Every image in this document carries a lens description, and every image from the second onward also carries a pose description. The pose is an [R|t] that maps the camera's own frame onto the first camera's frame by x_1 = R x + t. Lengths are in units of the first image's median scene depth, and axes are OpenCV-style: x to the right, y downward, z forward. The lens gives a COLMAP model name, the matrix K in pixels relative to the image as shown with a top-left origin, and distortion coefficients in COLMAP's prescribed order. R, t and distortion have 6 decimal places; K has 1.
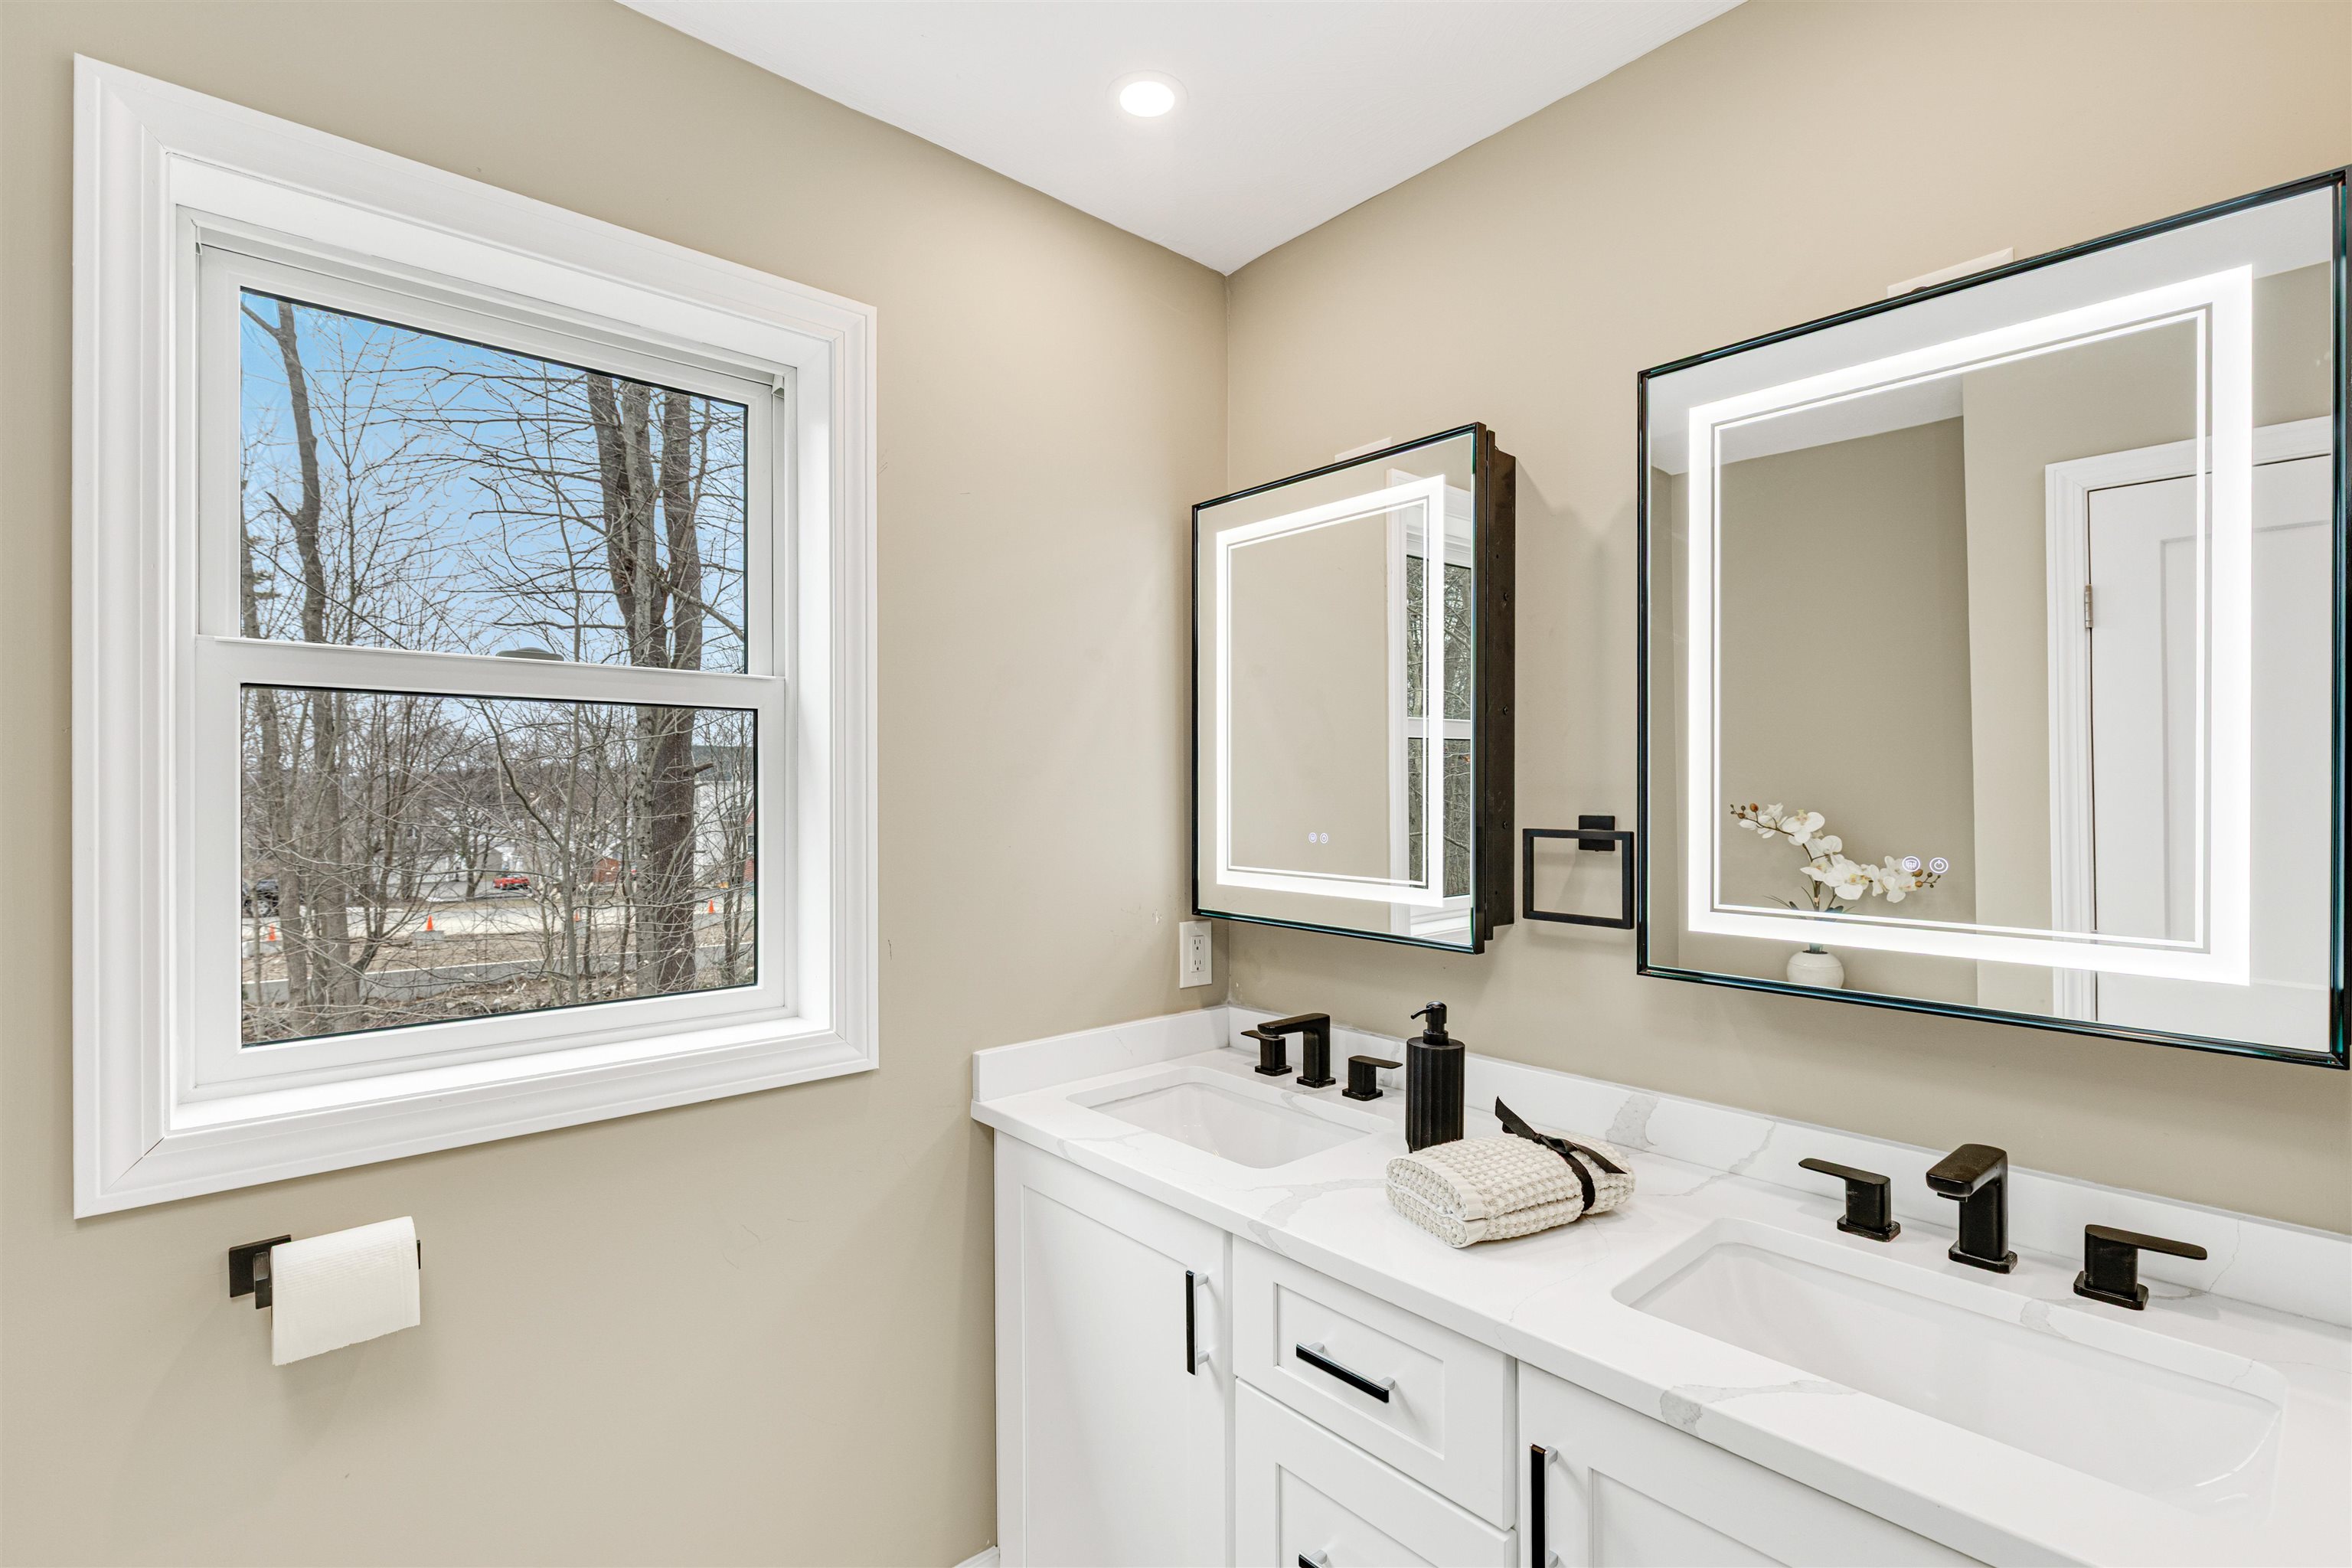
lens RADIAL K [[1054.8, 0, 1176.0], [0, 1054.8, 784.0], [0, 0, 1]] dist [0.000988, 0.000238]
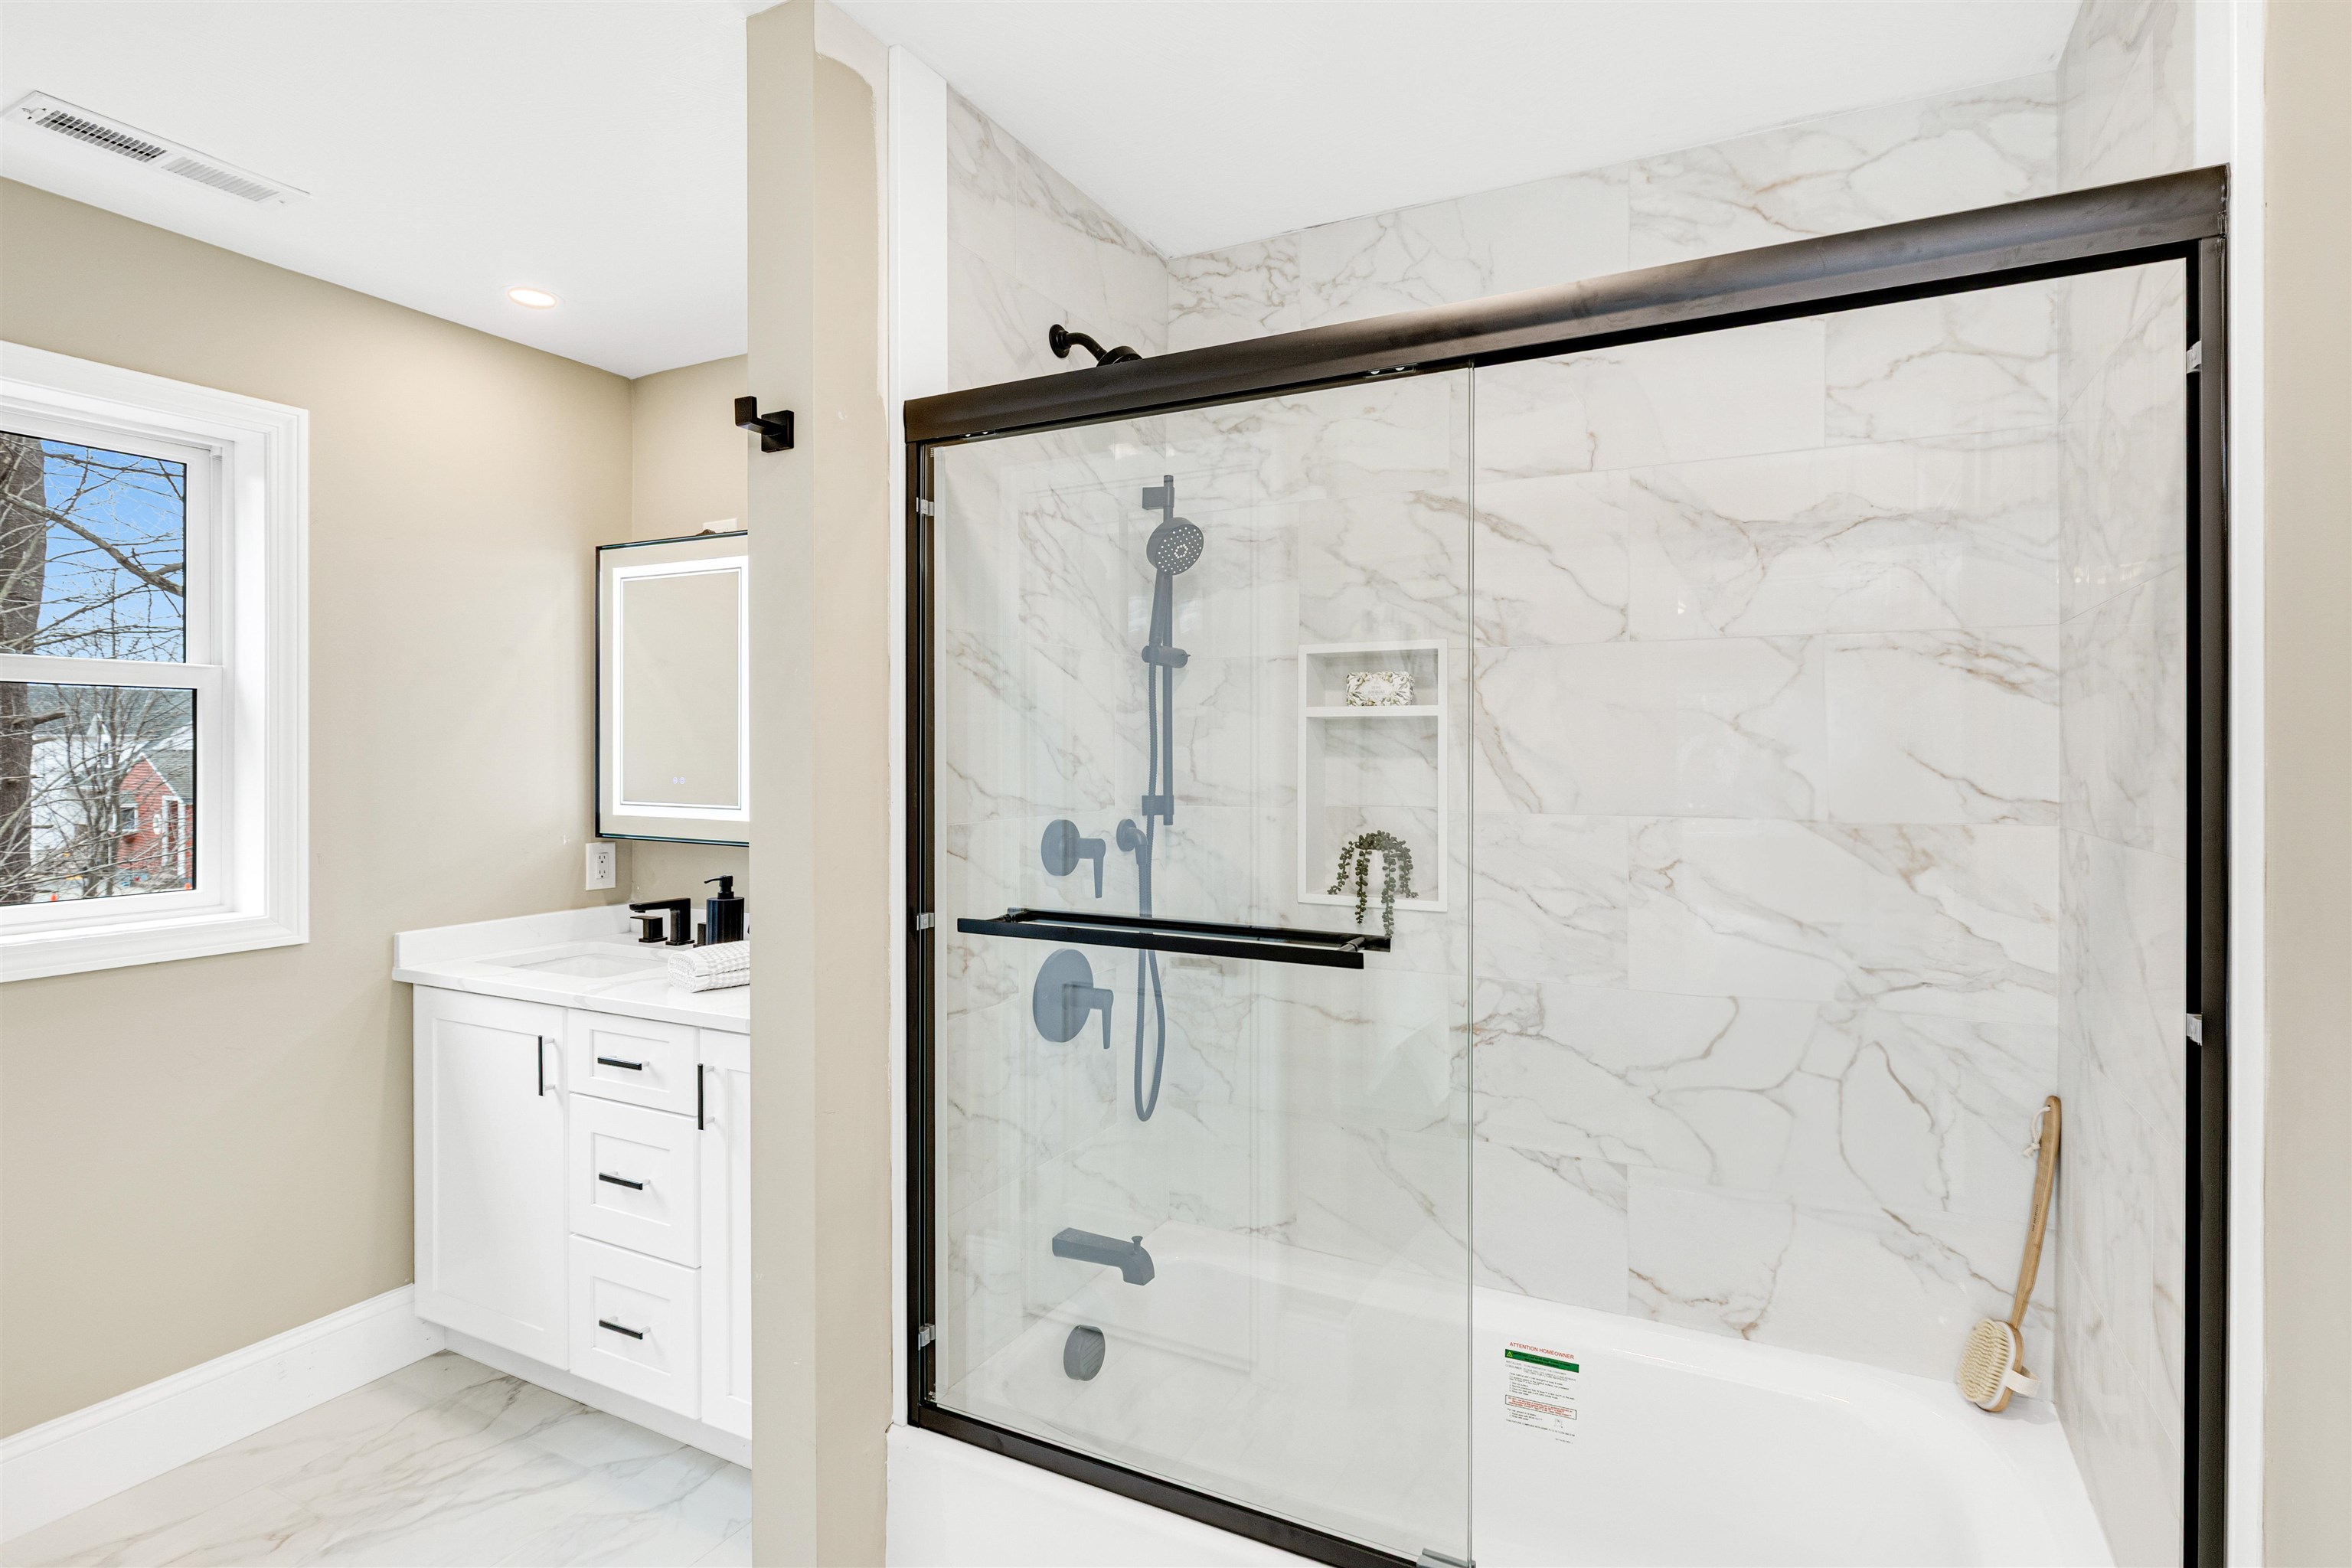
lens RADIAL K [[1092.3, 0, 1236.7], [0, 1092.3, 749.3], [0, 0, 1]] dist [0.013707, 0.000075]
pose [[0.918046, 0.005144, 0.396441, 0.230270], [-0.006608, 0.999975, 0.002329, -0.002947], [-0.396420, -0.004758, 0.918057, -0.716458]]
